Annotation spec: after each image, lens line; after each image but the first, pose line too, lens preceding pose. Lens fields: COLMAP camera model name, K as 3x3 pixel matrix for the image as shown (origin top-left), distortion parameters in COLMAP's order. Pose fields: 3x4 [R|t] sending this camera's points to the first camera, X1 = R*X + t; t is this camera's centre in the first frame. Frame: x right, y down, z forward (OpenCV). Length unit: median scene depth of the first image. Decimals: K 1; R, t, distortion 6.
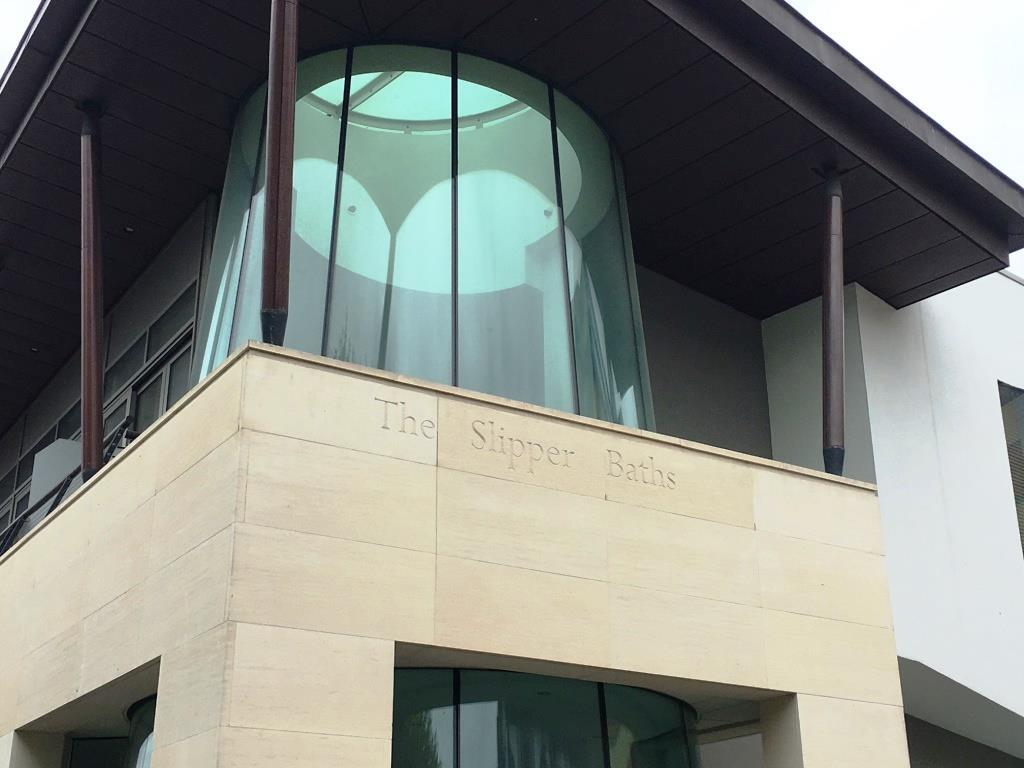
lens RADIAL K [[1409.8, 0, 512.0], [0, 1409.8, 384.0], [0, 0, 1]] dist [0.043138, -0.018583]
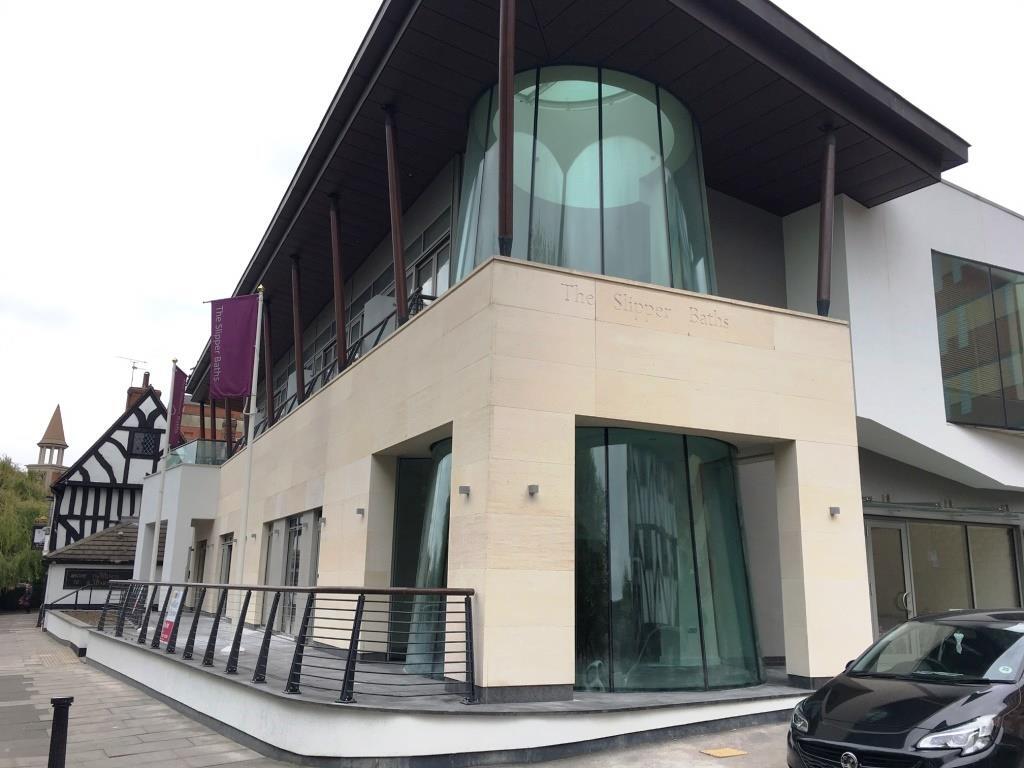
lens RADIAL K [[865.0, 0, 512.0], [0, 865.0, 384.0], [0, 0, 1]] dist [0.047253, -0.011252]
pose [[0.992099, -0.003077, -0.125422, -0.015805], [0.024312, 0.985464, 0.168135, -0.041119], [0.123082, -0.169855, 0.977753, -0.101318]]
